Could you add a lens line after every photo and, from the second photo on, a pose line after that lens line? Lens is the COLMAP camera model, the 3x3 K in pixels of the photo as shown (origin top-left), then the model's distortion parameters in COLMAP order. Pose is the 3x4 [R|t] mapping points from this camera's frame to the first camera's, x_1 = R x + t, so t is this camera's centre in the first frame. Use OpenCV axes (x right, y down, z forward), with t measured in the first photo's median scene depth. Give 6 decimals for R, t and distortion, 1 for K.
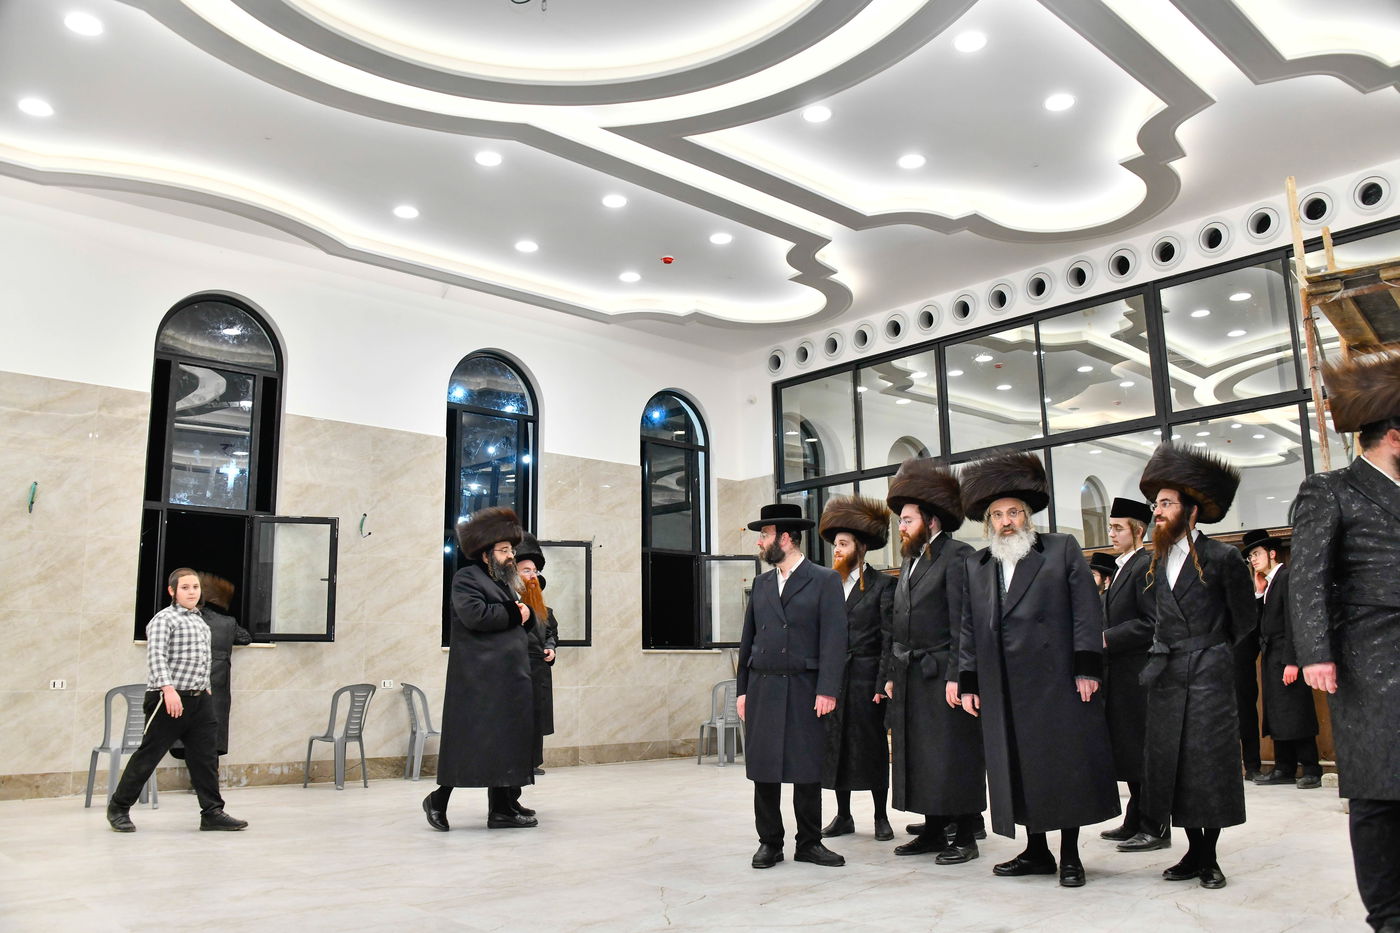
lens RADIAL K [[1096.8, 0, 700.0], [0, 1096.8, 466.5], [0, 0, 1]] dist [-0.153876, 0.072969]
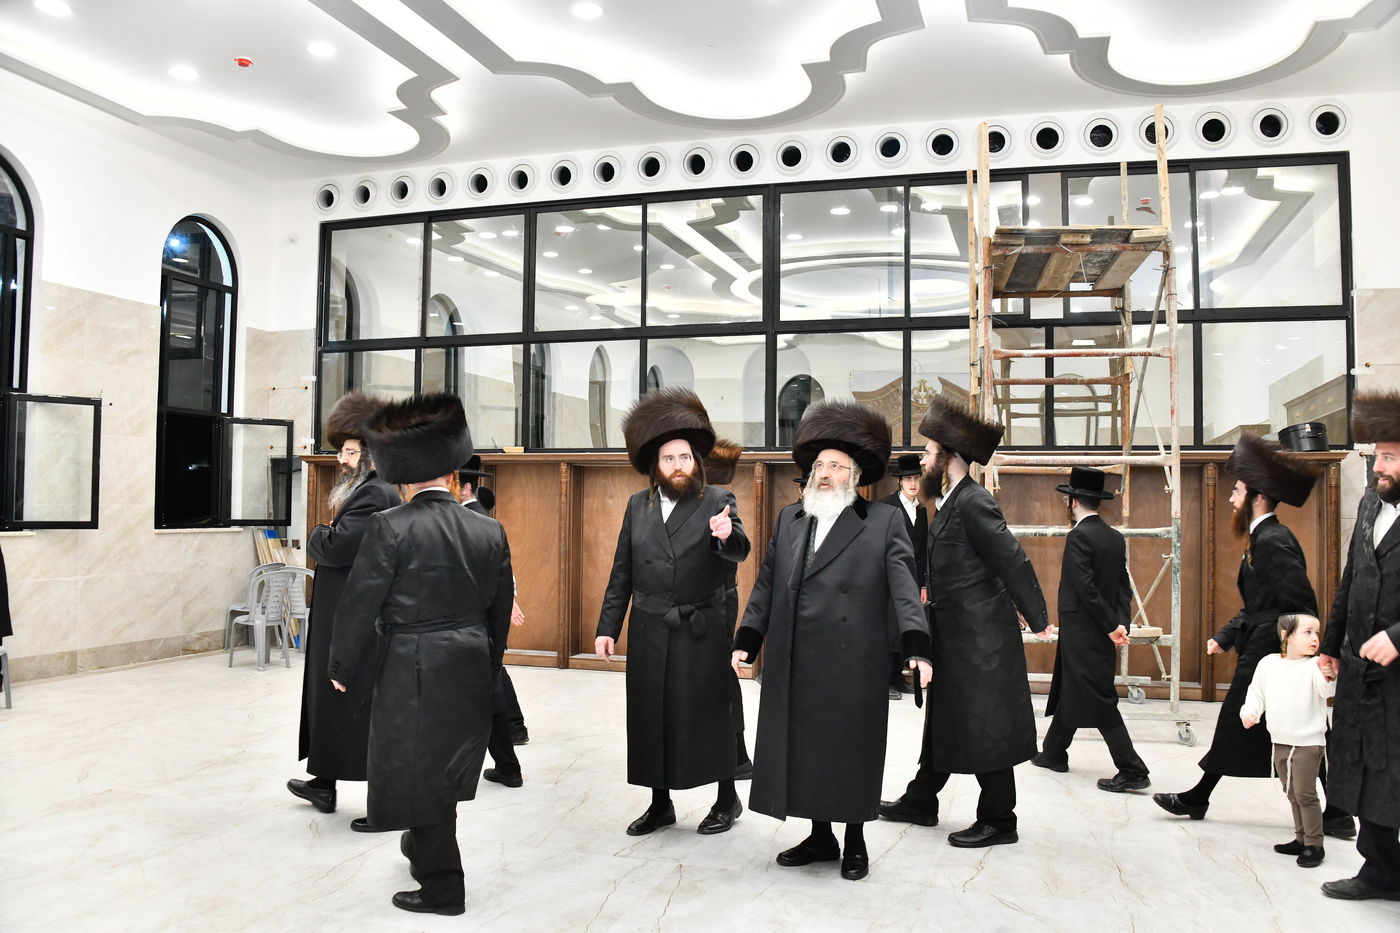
lens RADIAL K [[1096.8, 0, 700.0], [0, 1096.8, 466.5], [0, 0, 1]] dist [-0.153876, 0.072969]
pose [[0.864141, 0.039802, 0.501674, -0.101288], [-0.114986, 0.986113, 0.119829, -0.024553], [-0.489938, -0.161235, 0.856717, 0.114963]]
